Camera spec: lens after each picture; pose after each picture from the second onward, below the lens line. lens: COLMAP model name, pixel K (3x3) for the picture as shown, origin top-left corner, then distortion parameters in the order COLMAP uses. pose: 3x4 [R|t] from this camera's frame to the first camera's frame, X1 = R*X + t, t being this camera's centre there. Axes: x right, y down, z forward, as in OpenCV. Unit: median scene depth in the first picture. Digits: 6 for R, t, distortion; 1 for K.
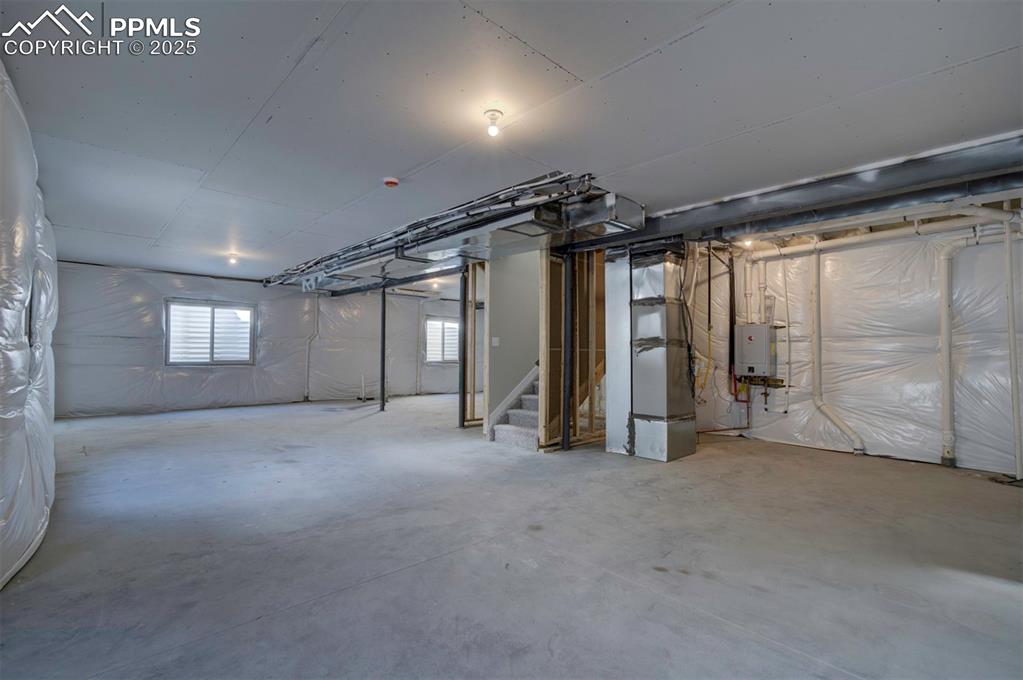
lens RADIAL K [[473.8, 0, 511.5], [0, 473.8, 340.0], [0, 0, 1]] dist [0.011510, -0.000875]
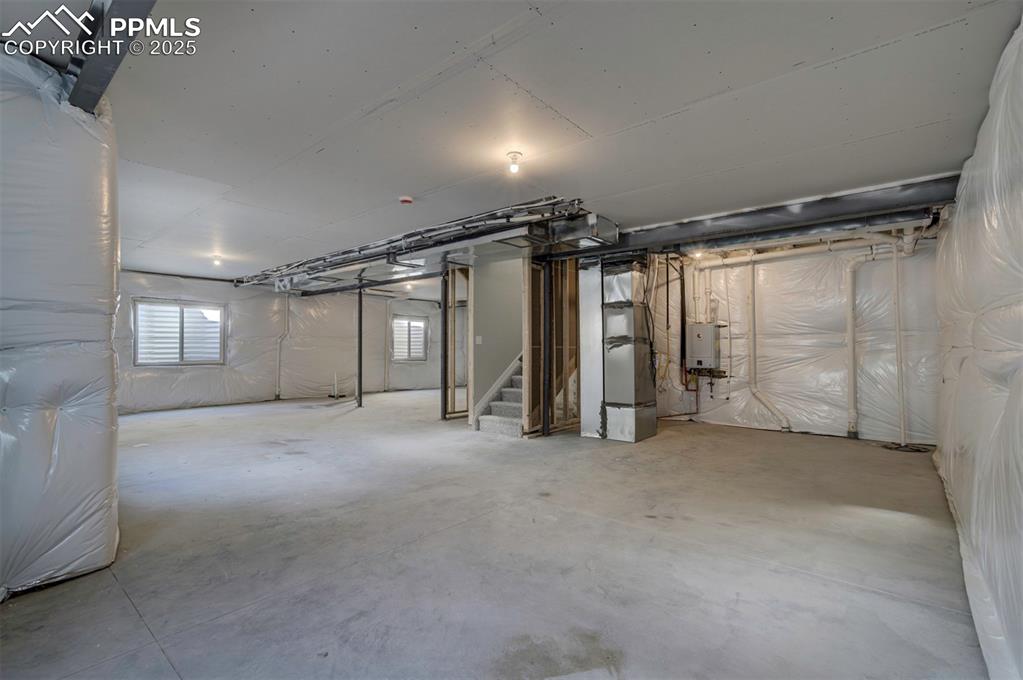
lens RADIAL K [[473.8, 0, 511.5], [0, 473.8, 340.0], [0, 0, 1]] dist [0.011510, -0.000875]
pose [[0.992919, -0.006384, 0.118619, -0.100869], [0.005602, 0.999960, 0.006928, -0.004657], [-0.118658, -0.006214, 0.992916, -0.110696]]
